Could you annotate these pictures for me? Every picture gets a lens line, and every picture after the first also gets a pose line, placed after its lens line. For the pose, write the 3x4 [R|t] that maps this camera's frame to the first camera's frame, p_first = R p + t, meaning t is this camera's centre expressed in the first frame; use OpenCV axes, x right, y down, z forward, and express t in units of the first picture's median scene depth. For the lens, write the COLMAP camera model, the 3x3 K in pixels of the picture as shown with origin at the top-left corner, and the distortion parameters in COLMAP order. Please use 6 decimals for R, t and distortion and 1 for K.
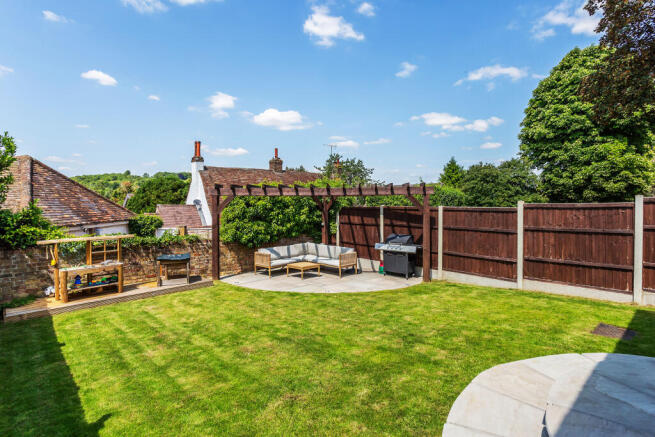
lens RADIAL K [[341.4, 0, 328.1], [0, 341.4, 201.2], [0, 0, 1]] dist [-0.000295, 0.000084]
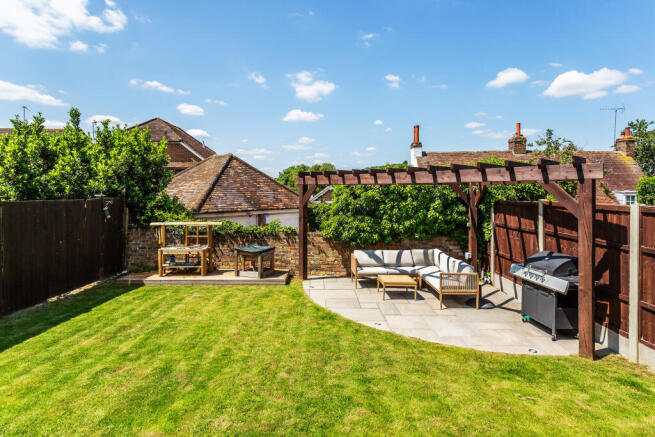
lens RADIAL K [[366.1, 0, 326.6], [0, 366.1, 186.5], [0, 0, 1]] dist [-0.002775, 0.000153]
pose [[0.725142, -0.002253, -0.688595, 0.328790], [-0.004733, 0.999955, -0.008256, -0.003567], [0.688583, 0.009246, 0.725099, 0.307041]]
